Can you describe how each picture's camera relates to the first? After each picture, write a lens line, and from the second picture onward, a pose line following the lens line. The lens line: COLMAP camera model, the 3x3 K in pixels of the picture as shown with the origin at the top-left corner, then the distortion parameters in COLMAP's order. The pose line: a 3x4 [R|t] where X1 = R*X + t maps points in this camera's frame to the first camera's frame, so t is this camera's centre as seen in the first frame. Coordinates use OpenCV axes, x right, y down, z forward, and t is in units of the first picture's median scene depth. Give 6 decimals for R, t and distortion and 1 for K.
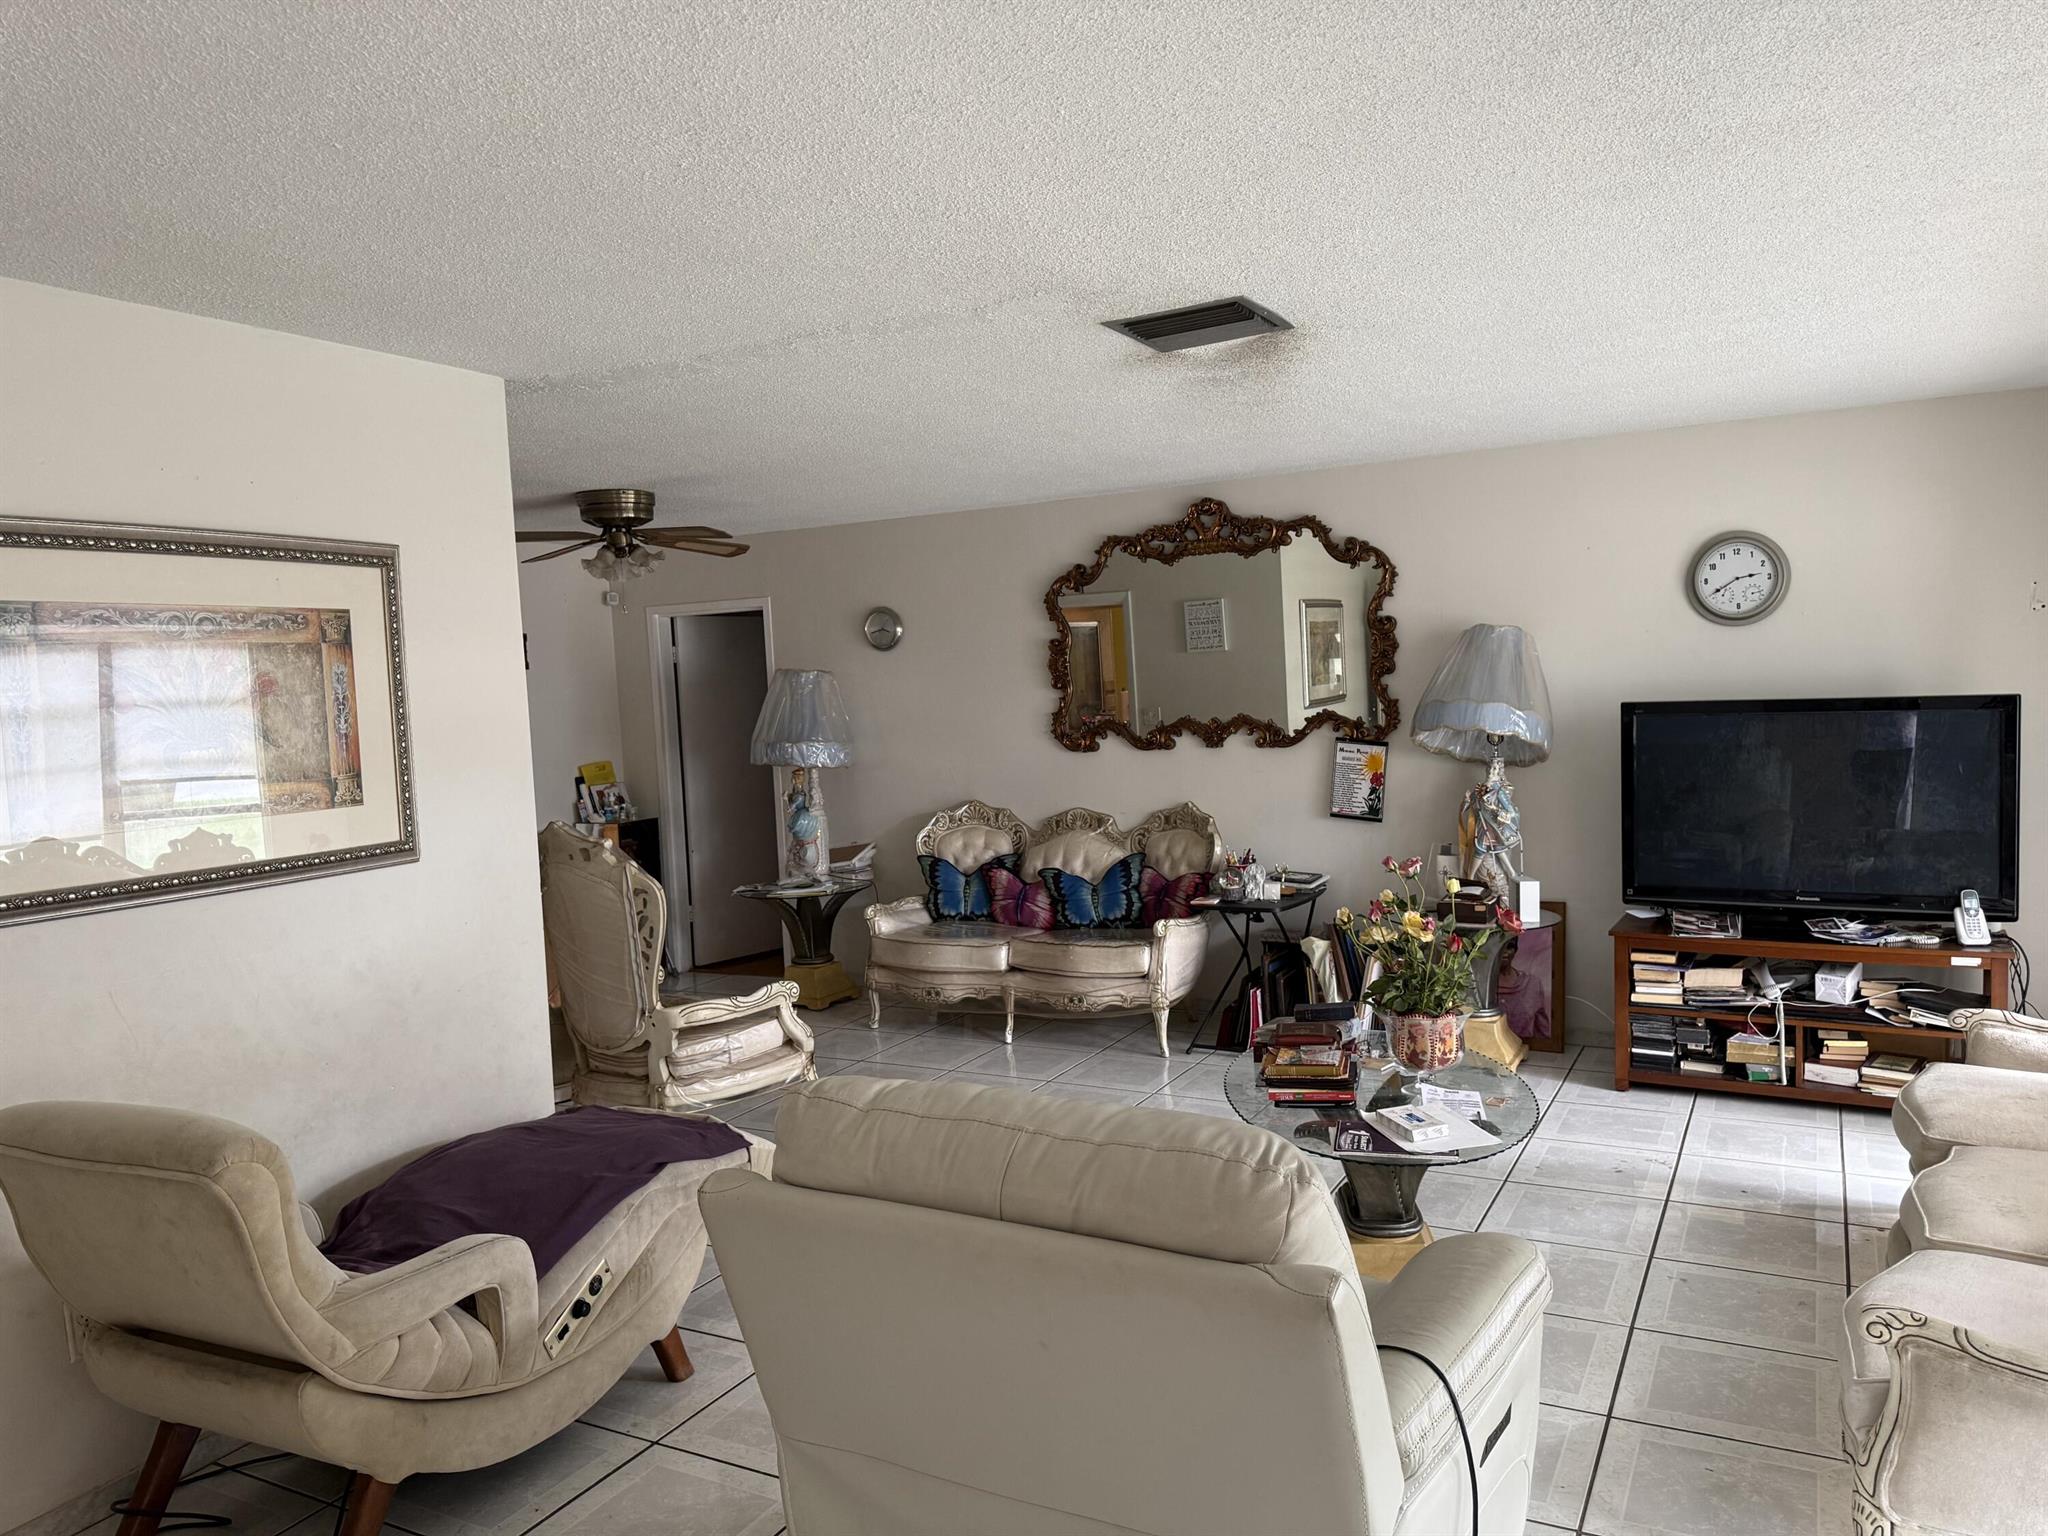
lens RADIAL K [[1452.9, 0, 1024.0], [0, 1452.9, 768.0], [0, 0, 1]] dist [0.106768, -0.194609]
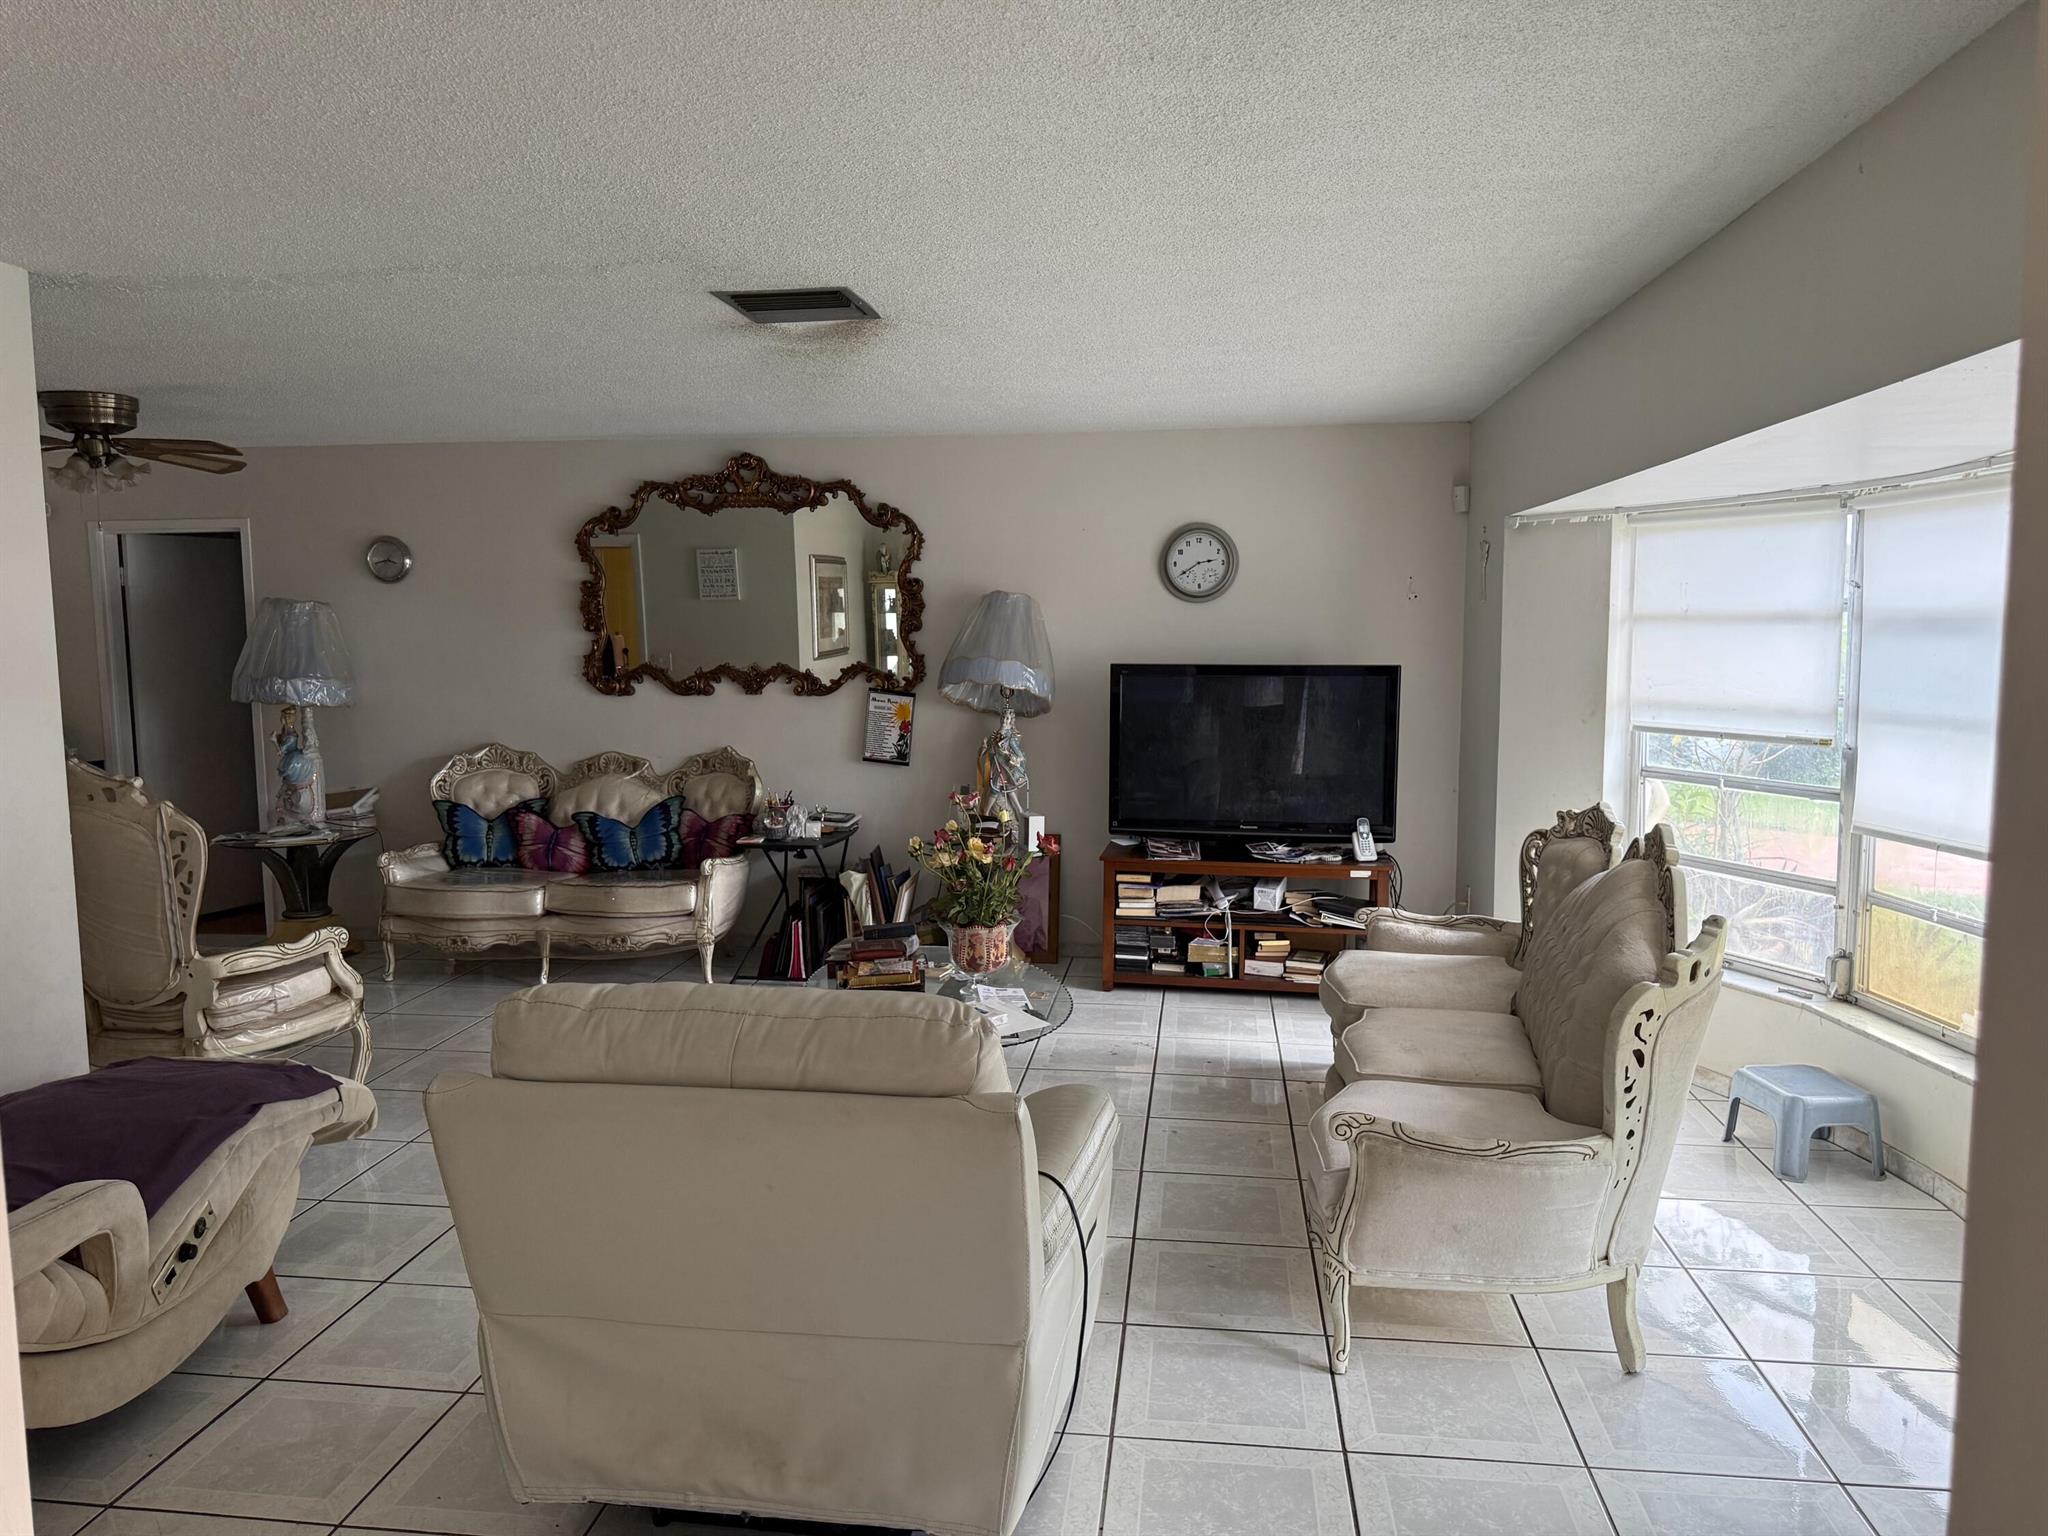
lens RADIAL K [[1458.5, 0, 1072.4], [0, 1458.5, 771.0], [0, 0, 1]] dist [0.045690, -0.048088]
pose [[0.921308, 0.001132, 0.388832, -0.079215], [-0.014772, 0.999376, 0.032092, 0.004625], [-0.388553, -0.035310, 0.920750, -0.066366]]
